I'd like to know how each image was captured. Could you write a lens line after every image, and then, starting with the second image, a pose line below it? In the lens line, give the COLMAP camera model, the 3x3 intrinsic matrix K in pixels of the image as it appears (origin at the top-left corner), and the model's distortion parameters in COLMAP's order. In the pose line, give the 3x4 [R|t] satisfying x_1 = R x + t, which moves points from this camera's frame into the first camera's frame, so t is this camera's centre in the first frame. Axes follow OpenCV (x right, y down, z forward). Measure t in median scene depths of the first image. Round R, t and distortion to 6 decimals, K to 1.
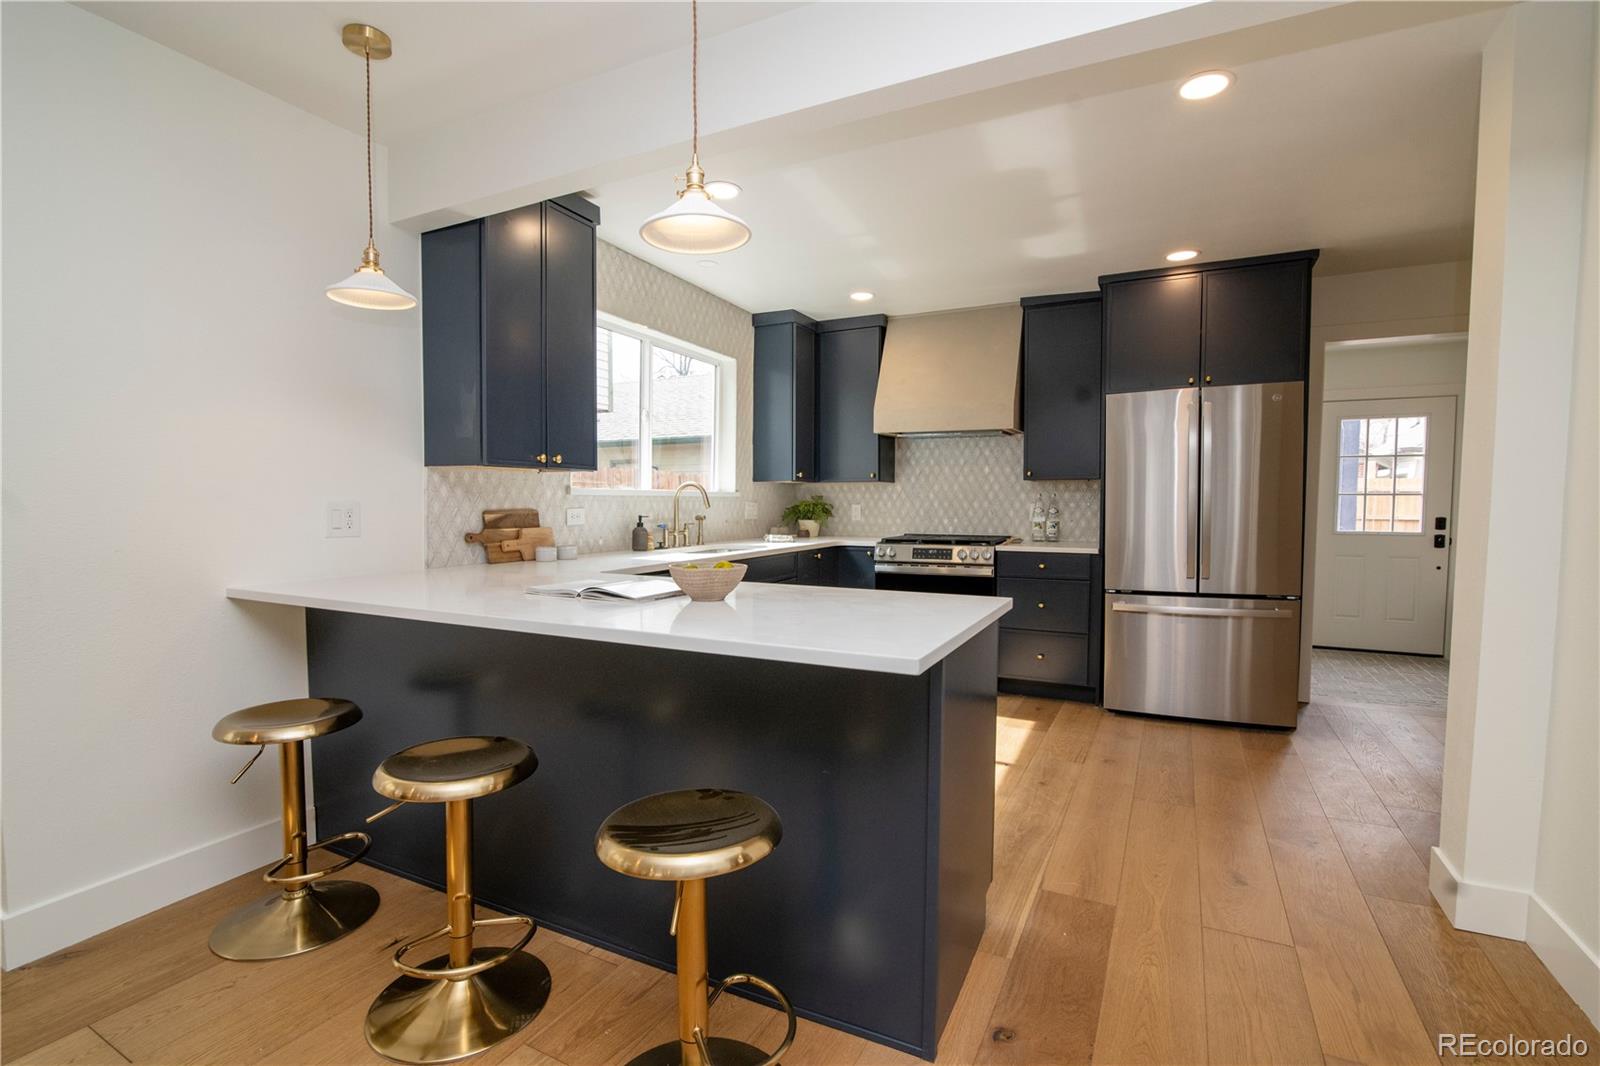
lens RADIAL K [[729.1, 0, 811.2], [0, 729.1, 531.4], [0, 0, 1]] dist [-0.014888, -0.000185]
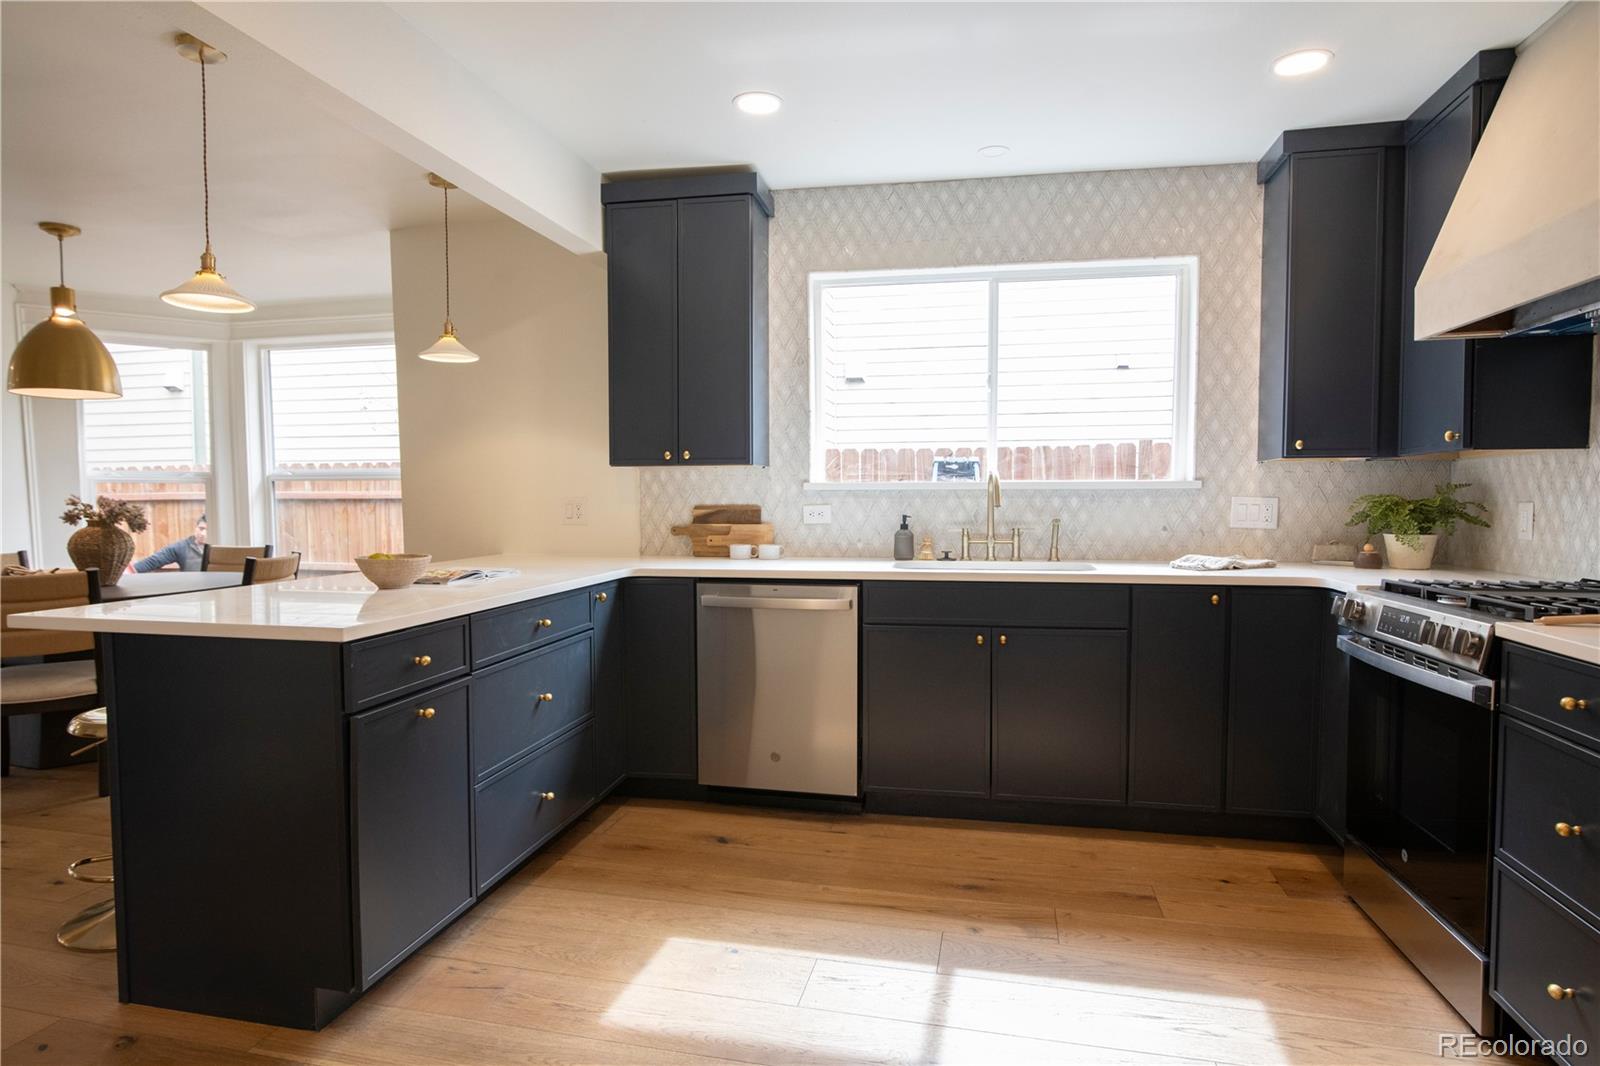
lens RADIAL K [[883.3, 0, 790.7], [0, 883.3, 538.5], [0, 0, 1]] dist [-0.011978, -0.000772]
pose [[0.238626, 0.042421, -0.970185, 0.552586], [-0.037793, 0.998694, 0.034373, -0.020339], [0.970376, 0.028464, 0.239917, 0.544001]]
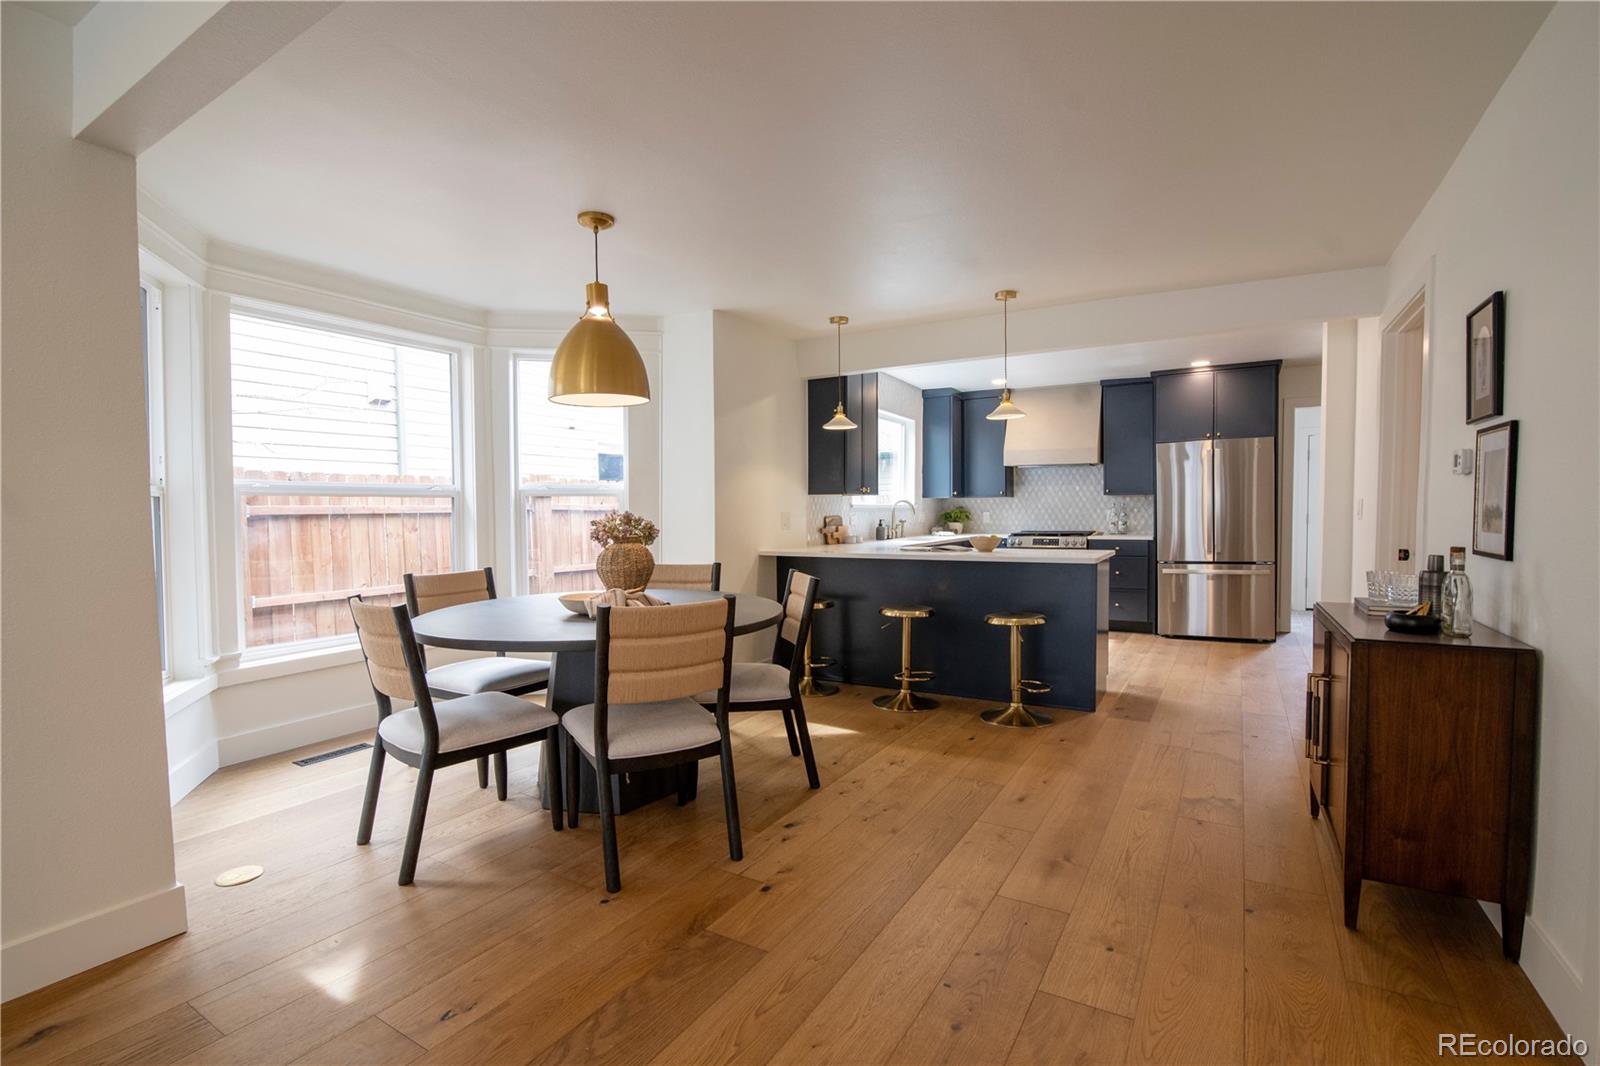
lens RADIAL K [[729.1, 0, 811.7], [0, 729.1, 529.7], [0, 0, 1]] dist [-0.014888, -0.000185]
pose [[0.997907, -0.010318, -0.063841, -0.239912], [0.009254, 0.999814, -0.016937, 0.025934], [0.064004, 0.016311, 0.997816, -0.611402]]
